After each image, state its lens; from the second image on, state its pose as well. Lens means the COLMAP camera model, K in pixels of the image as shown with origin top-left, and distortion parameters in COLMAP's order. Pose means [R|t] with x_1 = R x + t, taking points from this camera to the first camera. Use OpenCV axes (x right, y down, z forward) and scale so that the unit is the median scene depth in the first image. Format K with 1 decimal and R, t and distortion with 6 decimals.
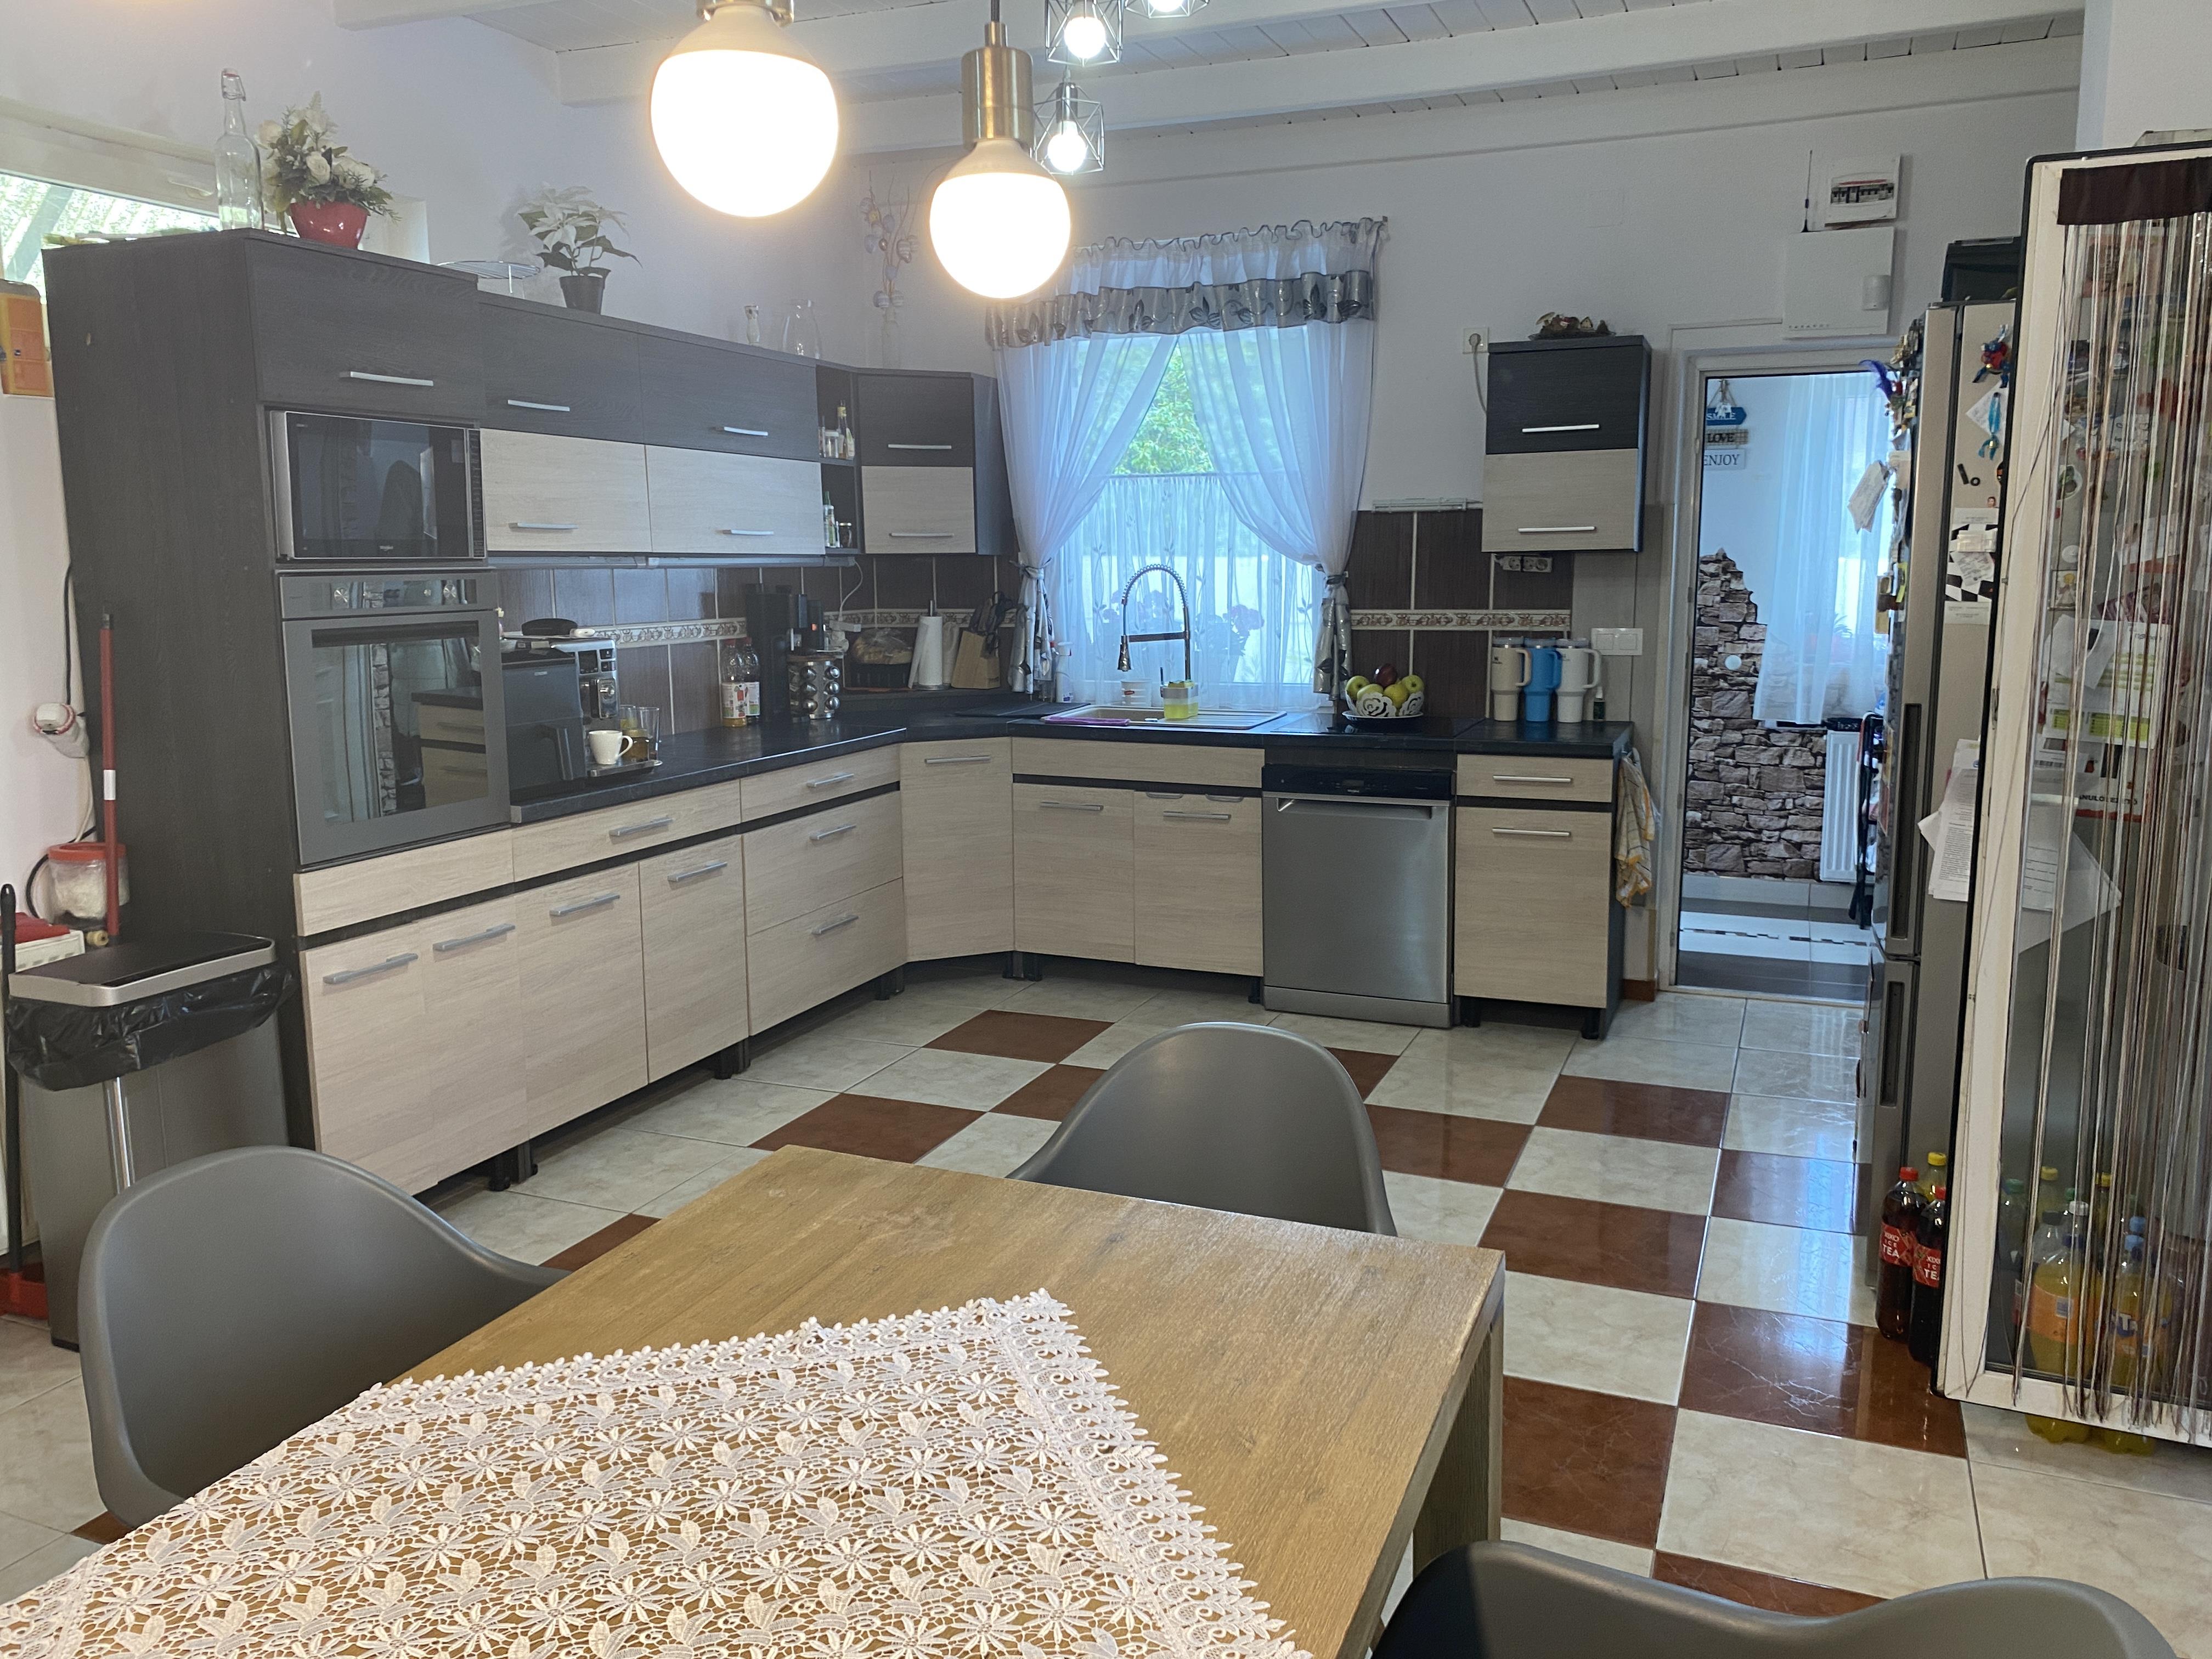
lens RADIAL K [[1646.4, 0, 1106.0], [0, 1646.4, 829.5], [0, 0, 1]] dist [0.154176, -0.276785]
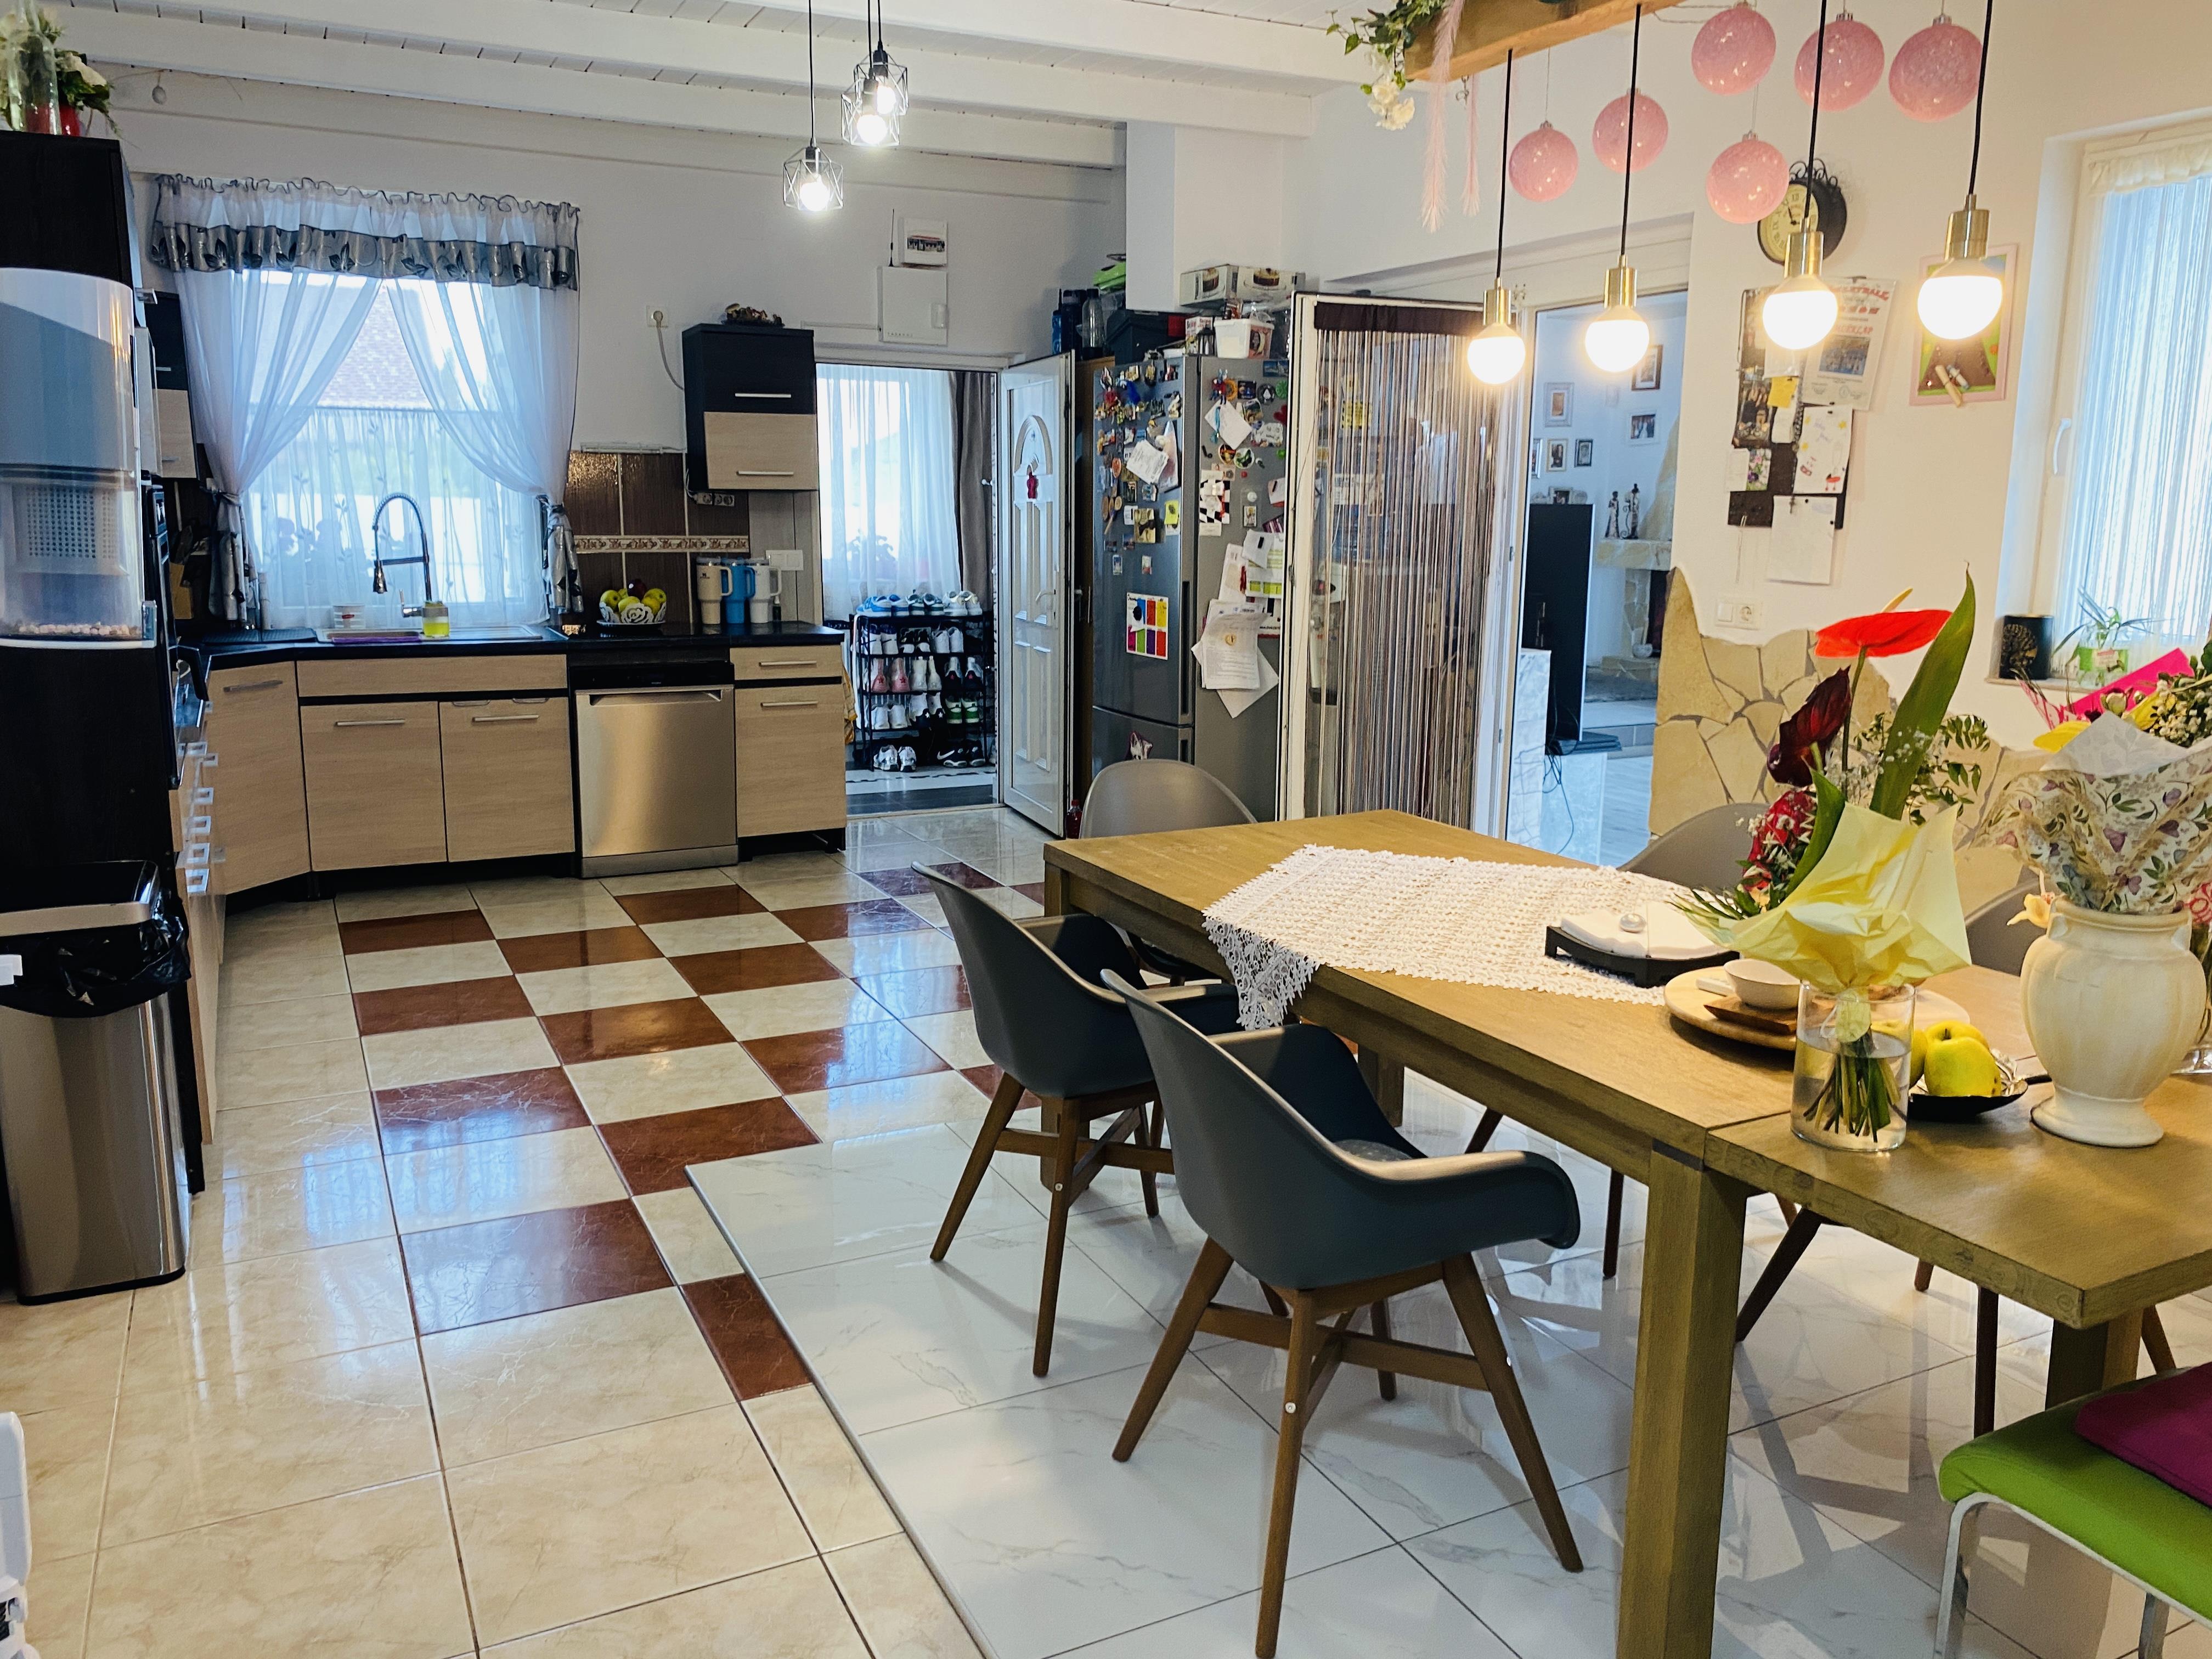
lens RADIAL K [[1683.6, 0, 1097.6], [0, 1683.6, 816.3], [0, 0, 1]] dist [0.046740, -0.050888]
pose [[0.661026, -0.127943, 0.739375, -0.536539], [0.111094, 0.991184, 0.072195, 0.018849], [-0.742093, 0.034417, 0.669413, -0.064875]]
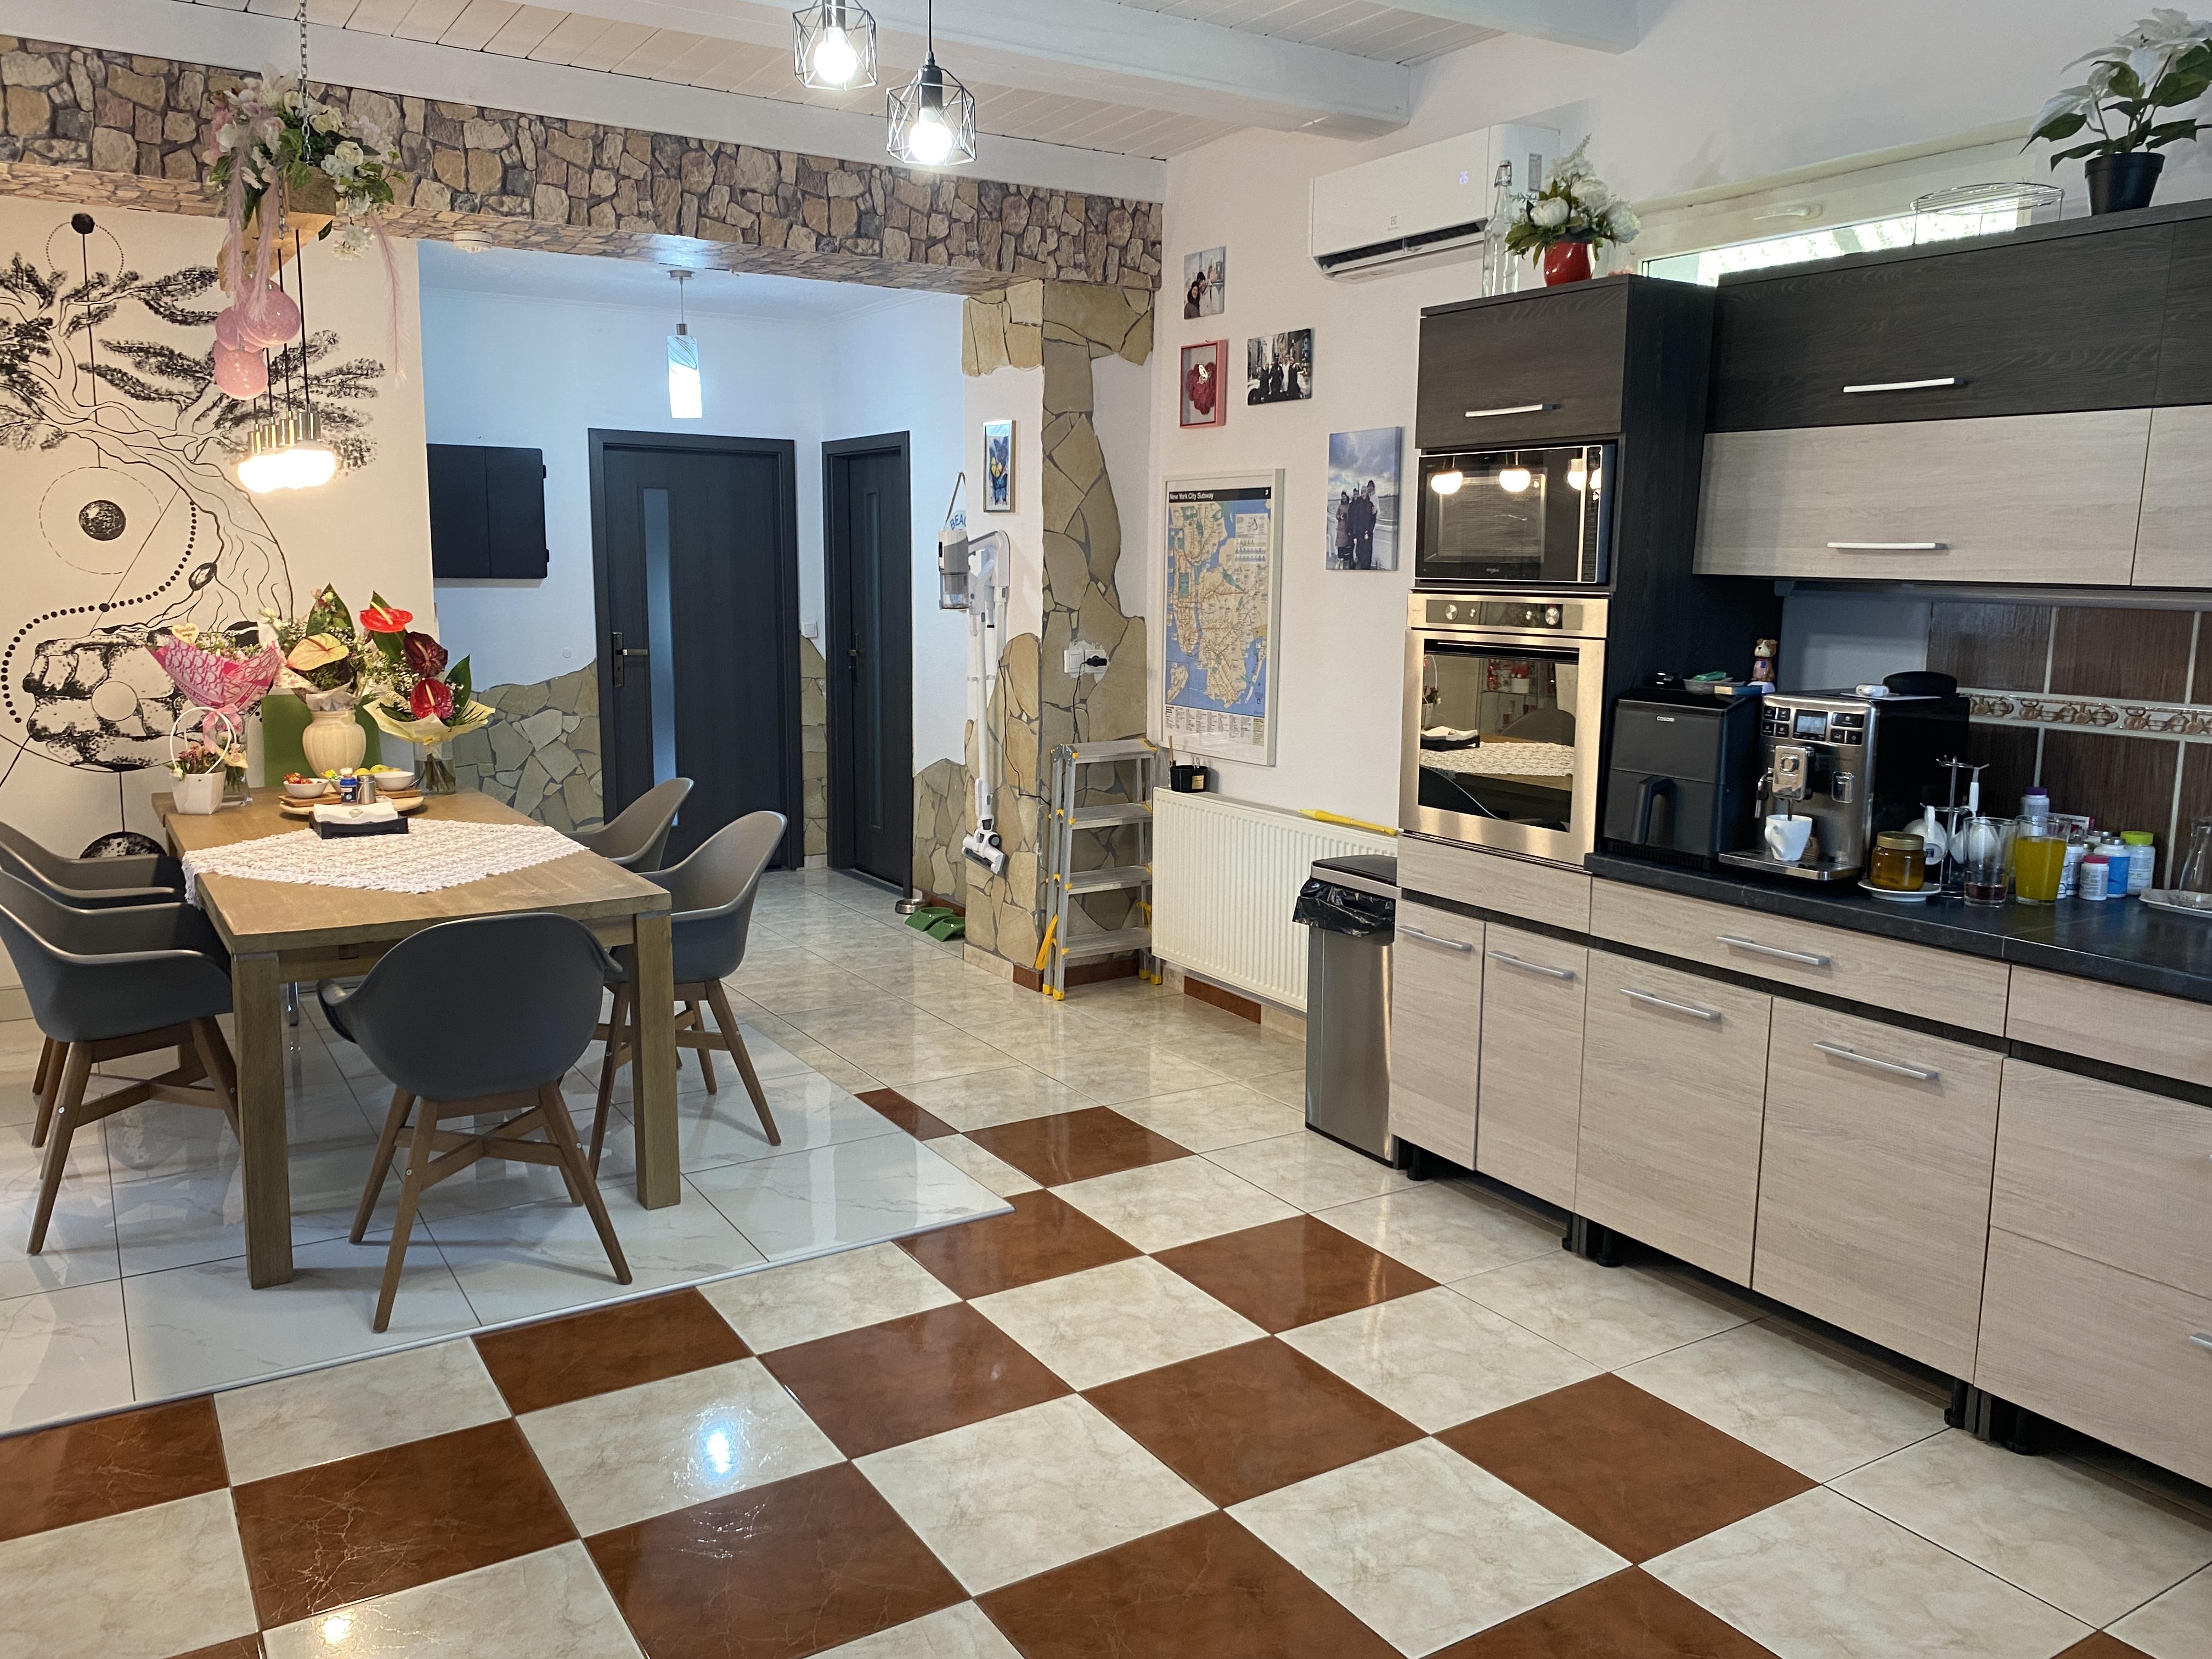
lens RADIAL K [[1683.6, 0, 1097.6], [0, 1683.6, 816.3], [0, 0, 1]] dist [0.046740, -0.050888]
pose [[-0.588289, 0.117975, -0.799999, 0.389834], [-0.140802, 0.959245, 0.245000, -0.158483], [0.796298, 0.256772, -0.547702, 0.911777]]
